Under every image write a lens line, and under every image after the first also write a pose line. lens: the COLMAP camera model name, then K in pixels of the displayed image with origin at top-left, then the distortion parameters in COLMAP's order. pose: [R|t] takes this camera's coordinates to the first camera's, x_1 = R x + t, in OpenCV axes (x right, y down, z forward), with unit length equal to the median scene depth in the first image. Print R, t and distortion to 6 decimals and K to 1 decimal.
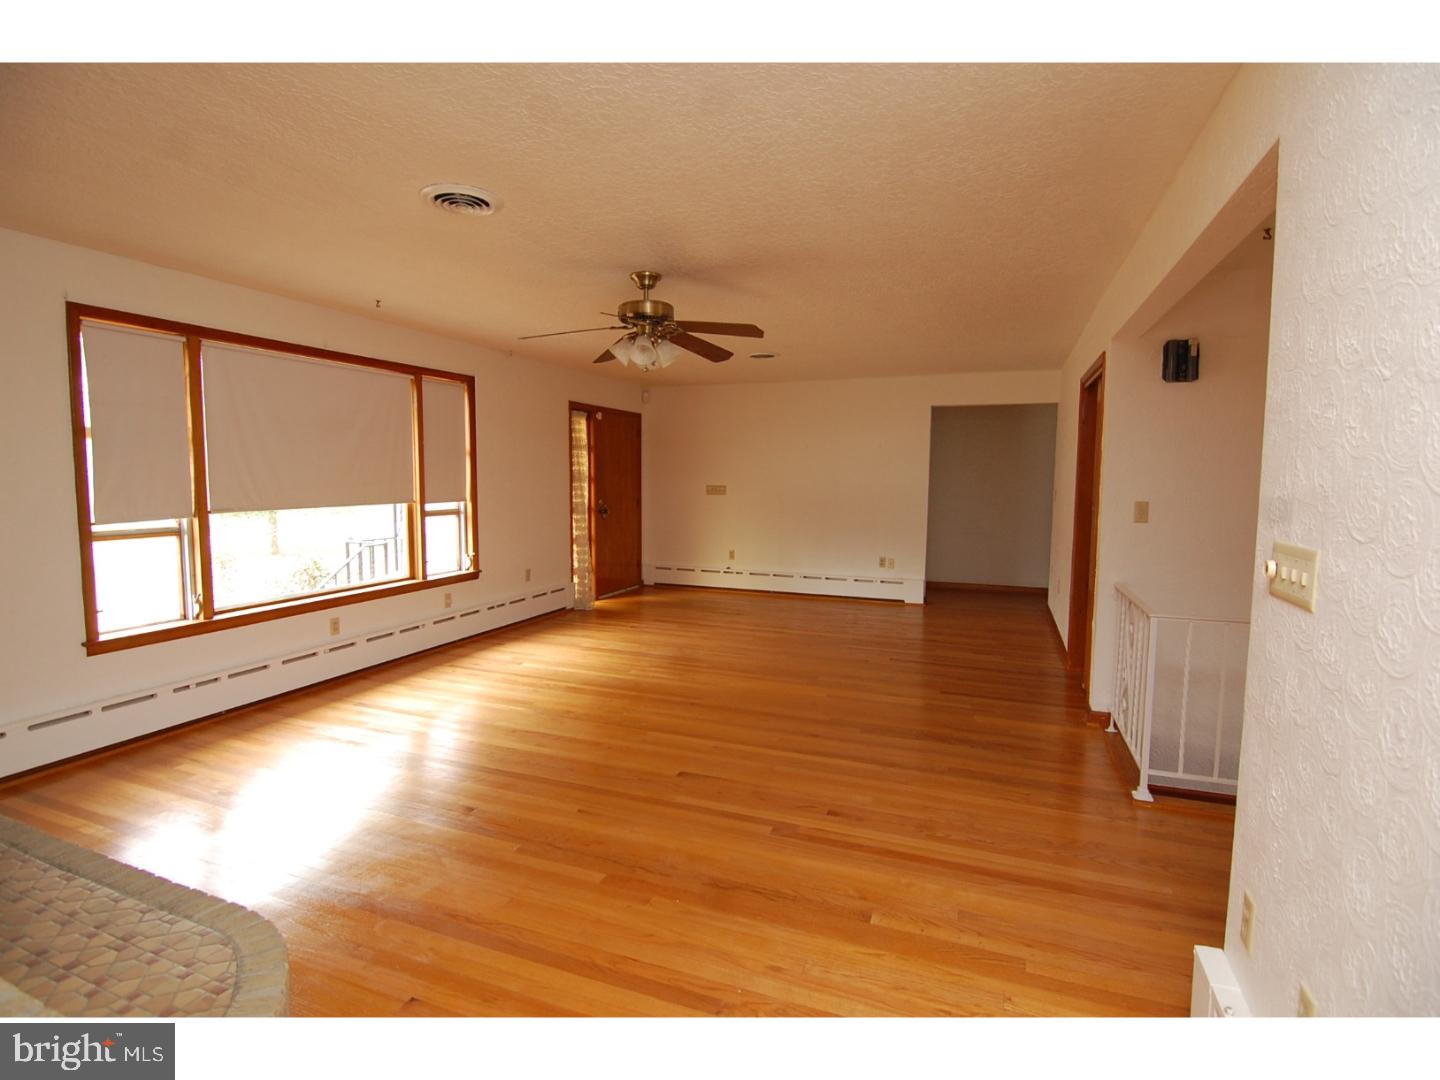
lens RADIAL K [[697.8, 0, 731.0], [0, 697.8, 533.0], [0, 0, 1]] dist [-0.010468, -0.004985]
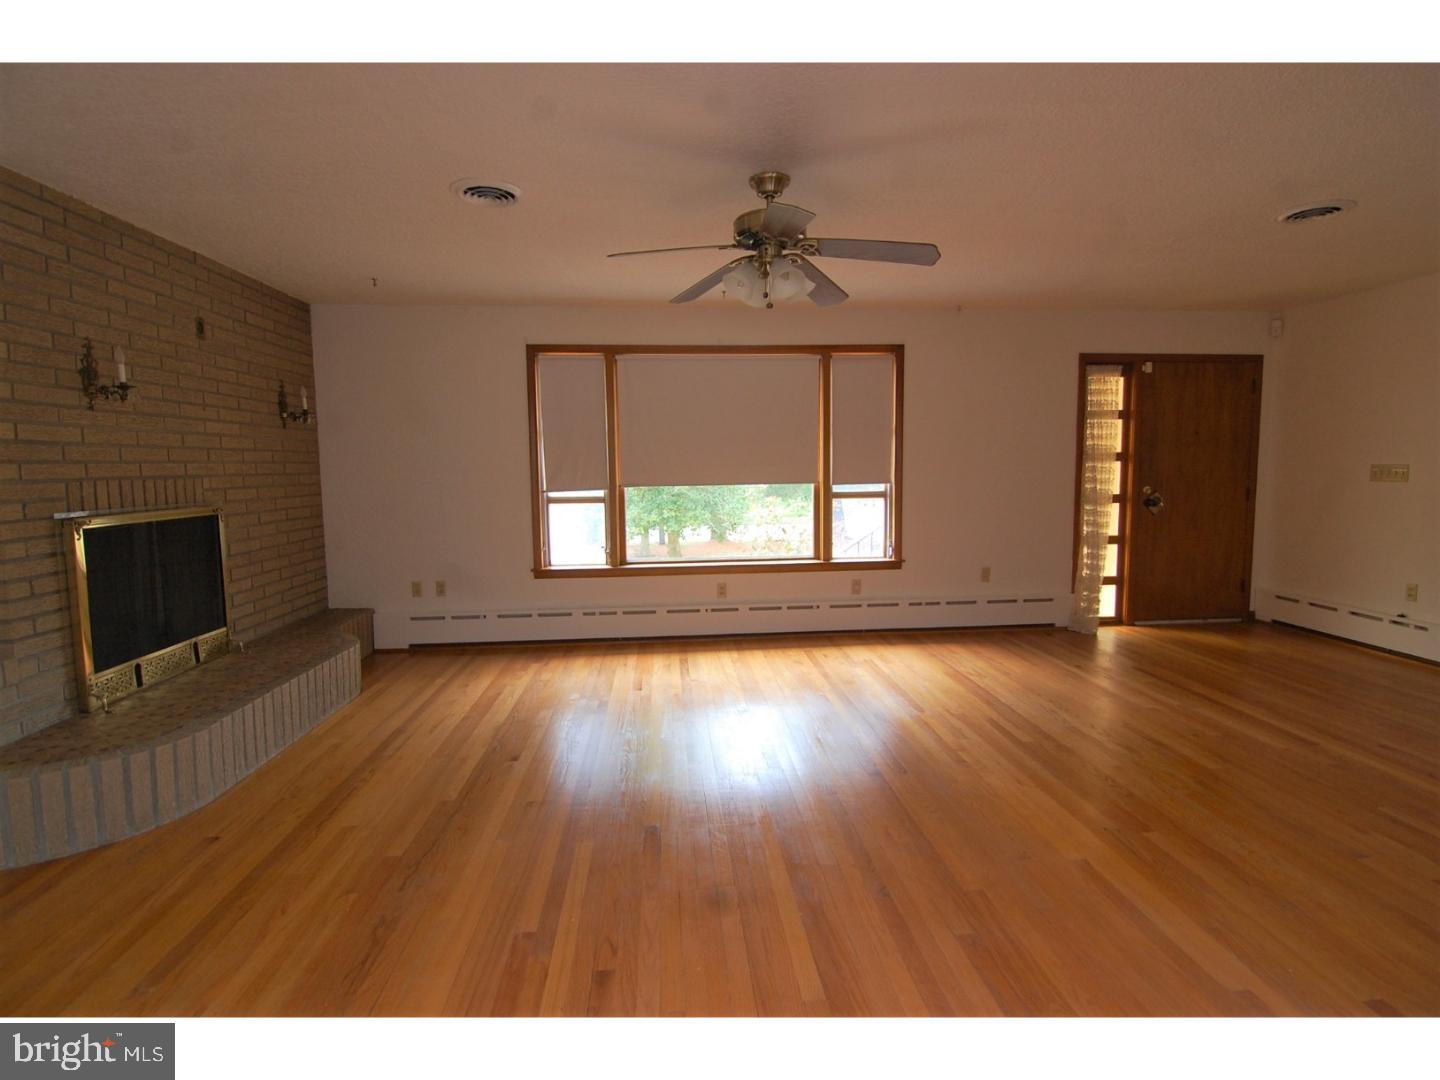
lens RADIAL K [[697.8, 0, 722.8], [0, 697.8, 535.8], [0, 0, 1]] dist [-0.010468, -0.004985]
pose [[0.430925, 0.077136, -0.899085, 0.360781], [-0.060498, 0.996568, 0.056502, -0.015216], [0.900357, 0.030045, 0.434113, 0.410825]]
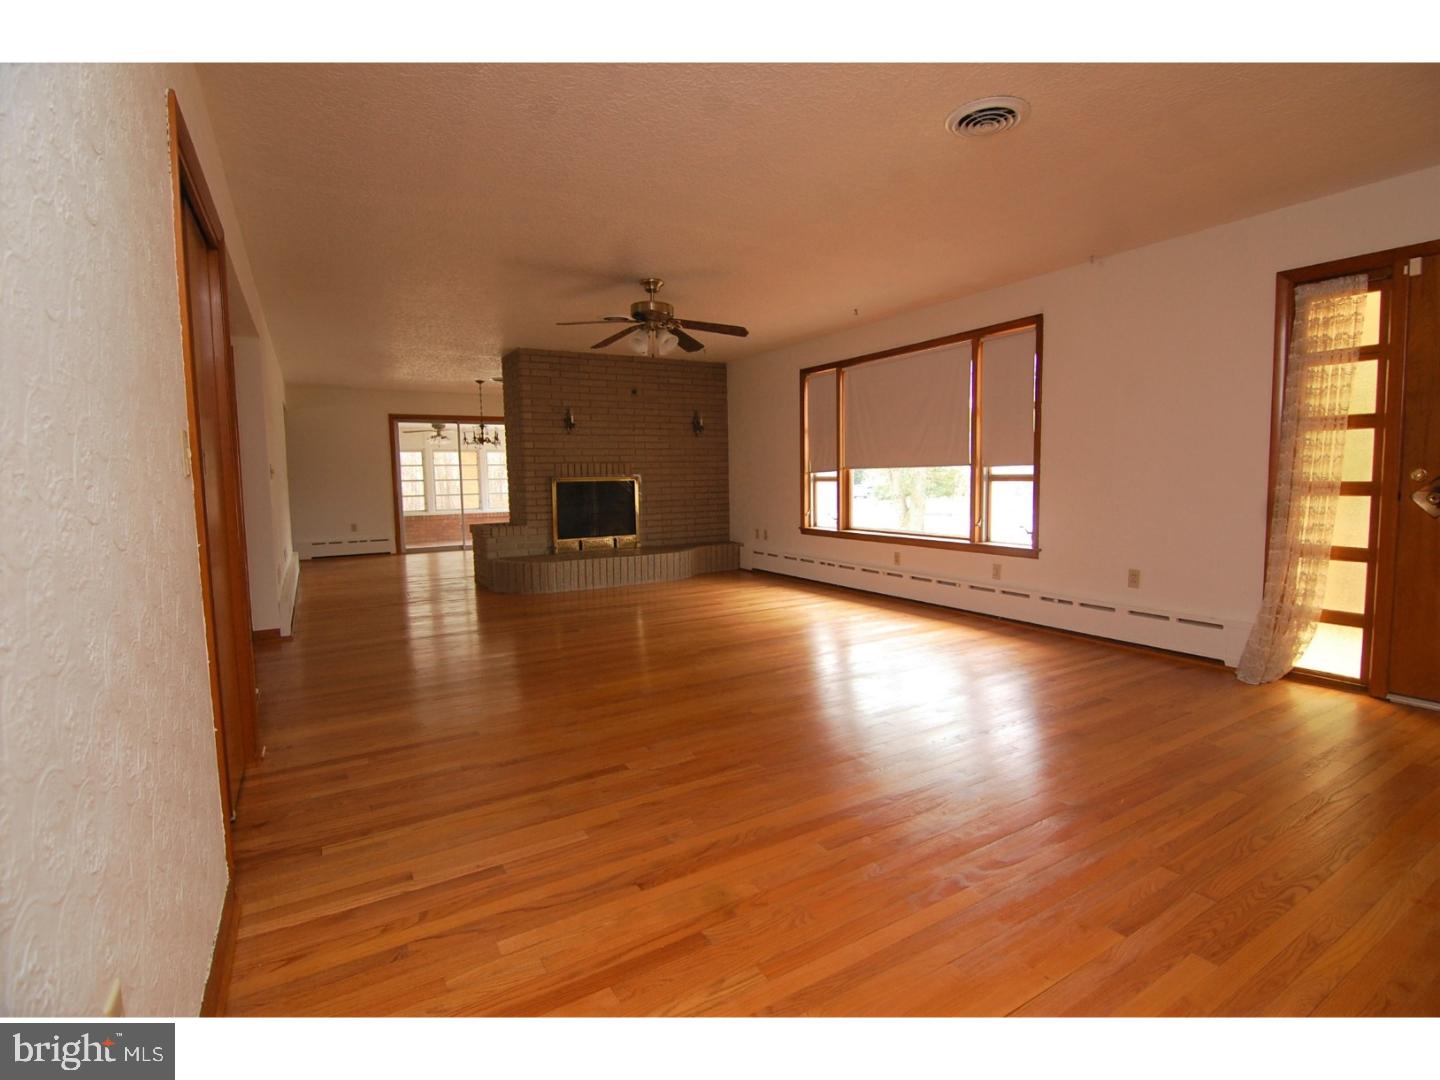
lens RADIAL K [[697.8, 0, 726.7], [0, 697.8, 533.4], [0, 0, 1]] dist [-0.010468, -0.004985]
pose [[-0.620657, 0.069848, -0.780965, 0.532448], [-0.053227, 0.989973, 0.130842, -0.055326], [0.782274, 0.122776, -0.610716, 1.255845]]
